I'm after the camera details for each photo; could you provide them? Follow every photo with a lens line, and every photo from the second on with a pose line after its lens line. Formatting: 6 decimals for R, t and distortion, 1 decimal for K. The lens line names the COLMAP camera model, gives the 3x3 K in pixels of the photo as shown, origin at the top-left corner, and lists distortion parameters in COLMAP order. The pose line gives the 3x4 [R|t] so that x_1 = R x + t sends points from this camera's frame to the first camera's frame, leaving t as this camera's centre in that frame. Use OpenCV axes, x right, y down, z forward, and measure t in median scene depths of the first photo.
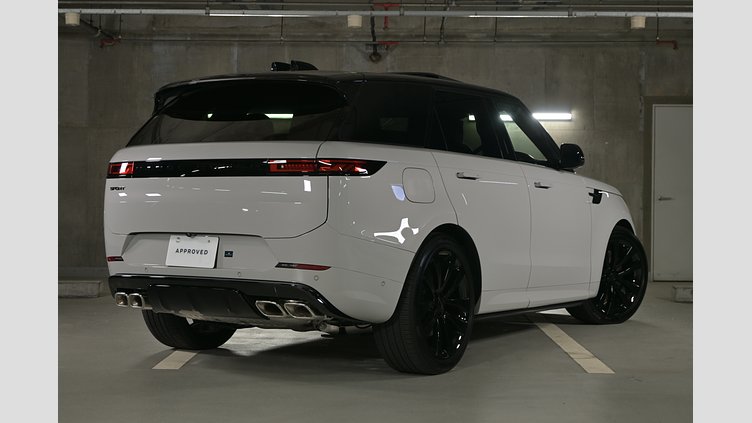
lens RADIAL K [[1130.8, 0, 376.0], [0, 1130.8, 211.5], [0, 0, 1]] dist [0.007551, -0.024918]
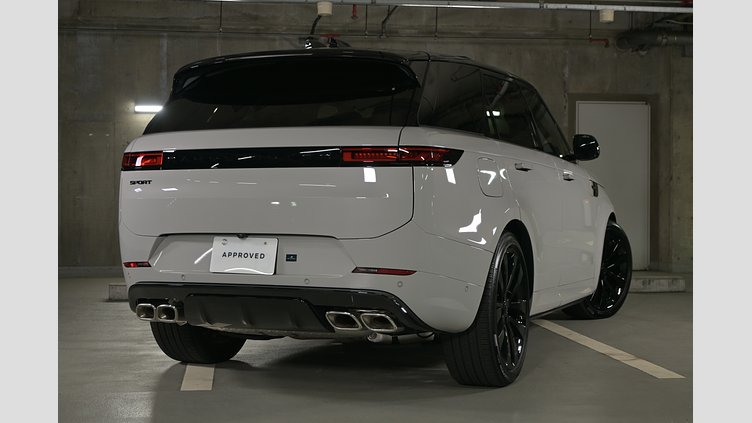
lens RADIAL K [[1022.5, 0, 376.0], [0, 1022.5, 211.5], [0, 0, 1]] dist [0.007193, 0.022216]
pose [[0.987689, -0.009021, 0.156170, -0.131100], [0.008118, 0.999946, 0.006418, -0.001371], [-0.156219, -0.005071, 0.987709, 0.156746]]
